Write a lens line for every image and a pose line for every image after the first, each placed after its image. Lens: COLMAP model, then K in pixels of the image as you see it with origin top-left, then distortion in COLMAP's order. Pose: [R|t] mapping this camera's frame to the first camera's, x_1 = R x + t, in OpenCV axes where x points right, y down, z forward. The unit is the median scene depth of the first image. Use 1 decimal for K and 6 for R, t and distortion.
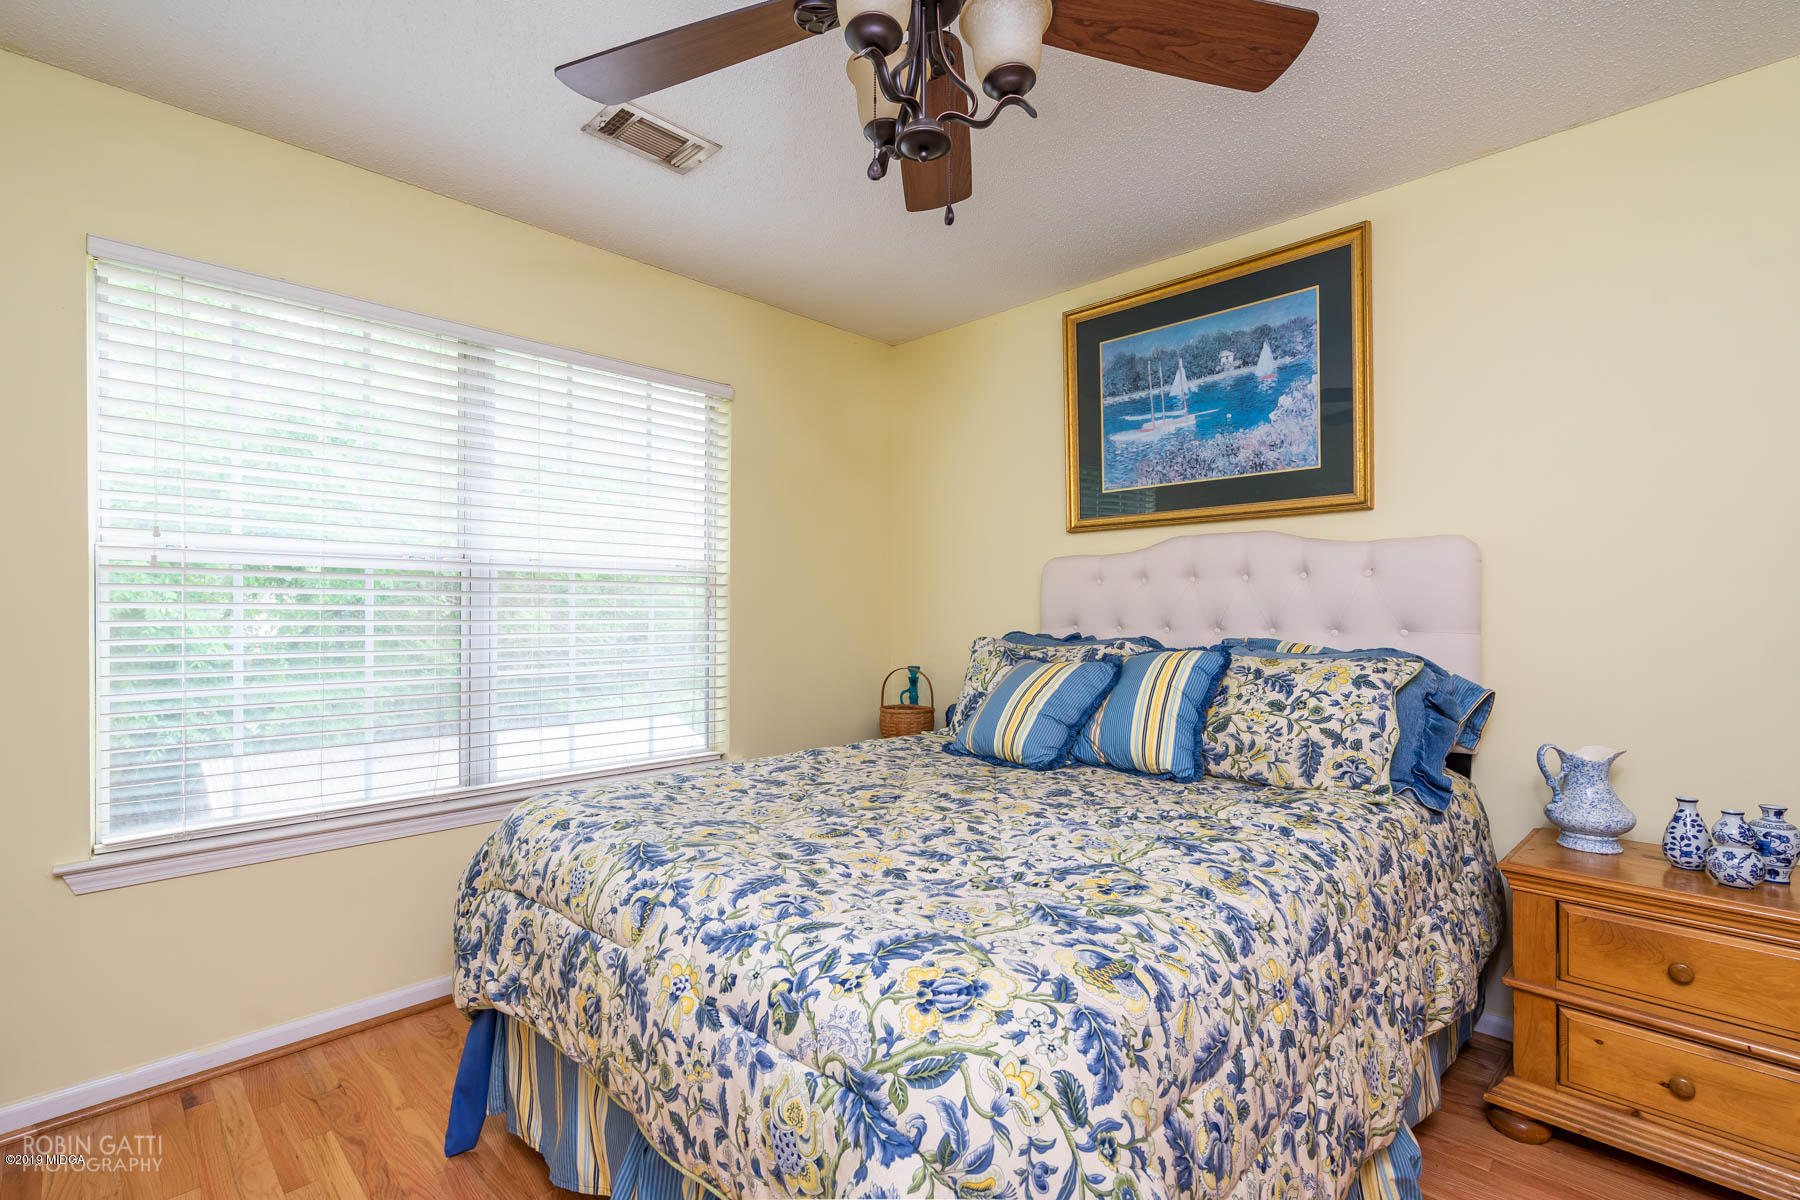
lens RADIAL K [[812.5, 0, 889.4], [0, 812.5, 595.5], [0, 0, 1]] dist [-0.003703, 0.000320]
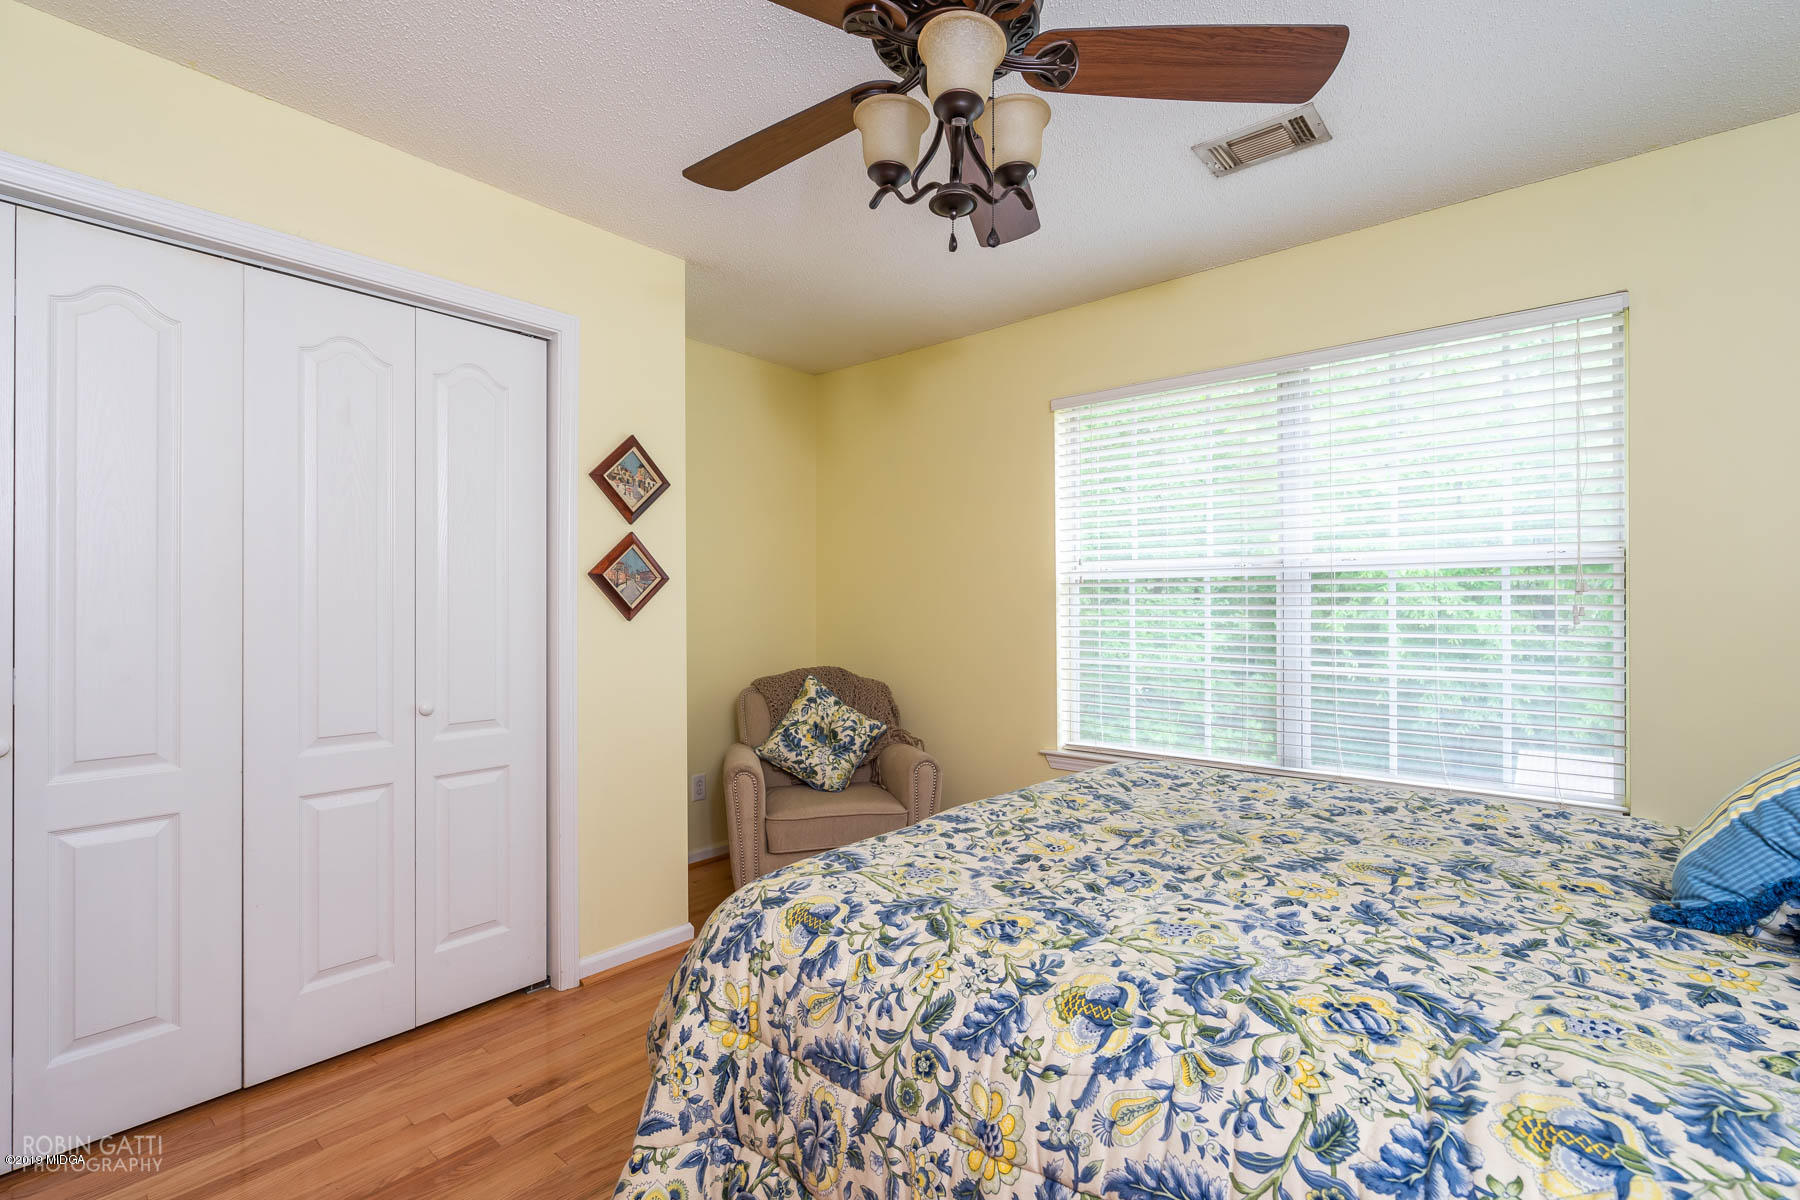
lens RADIAL K [[812.5, 0, 889.4], [0, 812.5, 595.5], [0, 0, 1]] dist [-0.003703, 0.000320]
pose [[0.054427, -0.019164, -0.998334, 0.930334], [0.021402, 0.999609, -0.018022, 0.017095], [0.998288, -0.020385, 0.054816, 0.686169]]
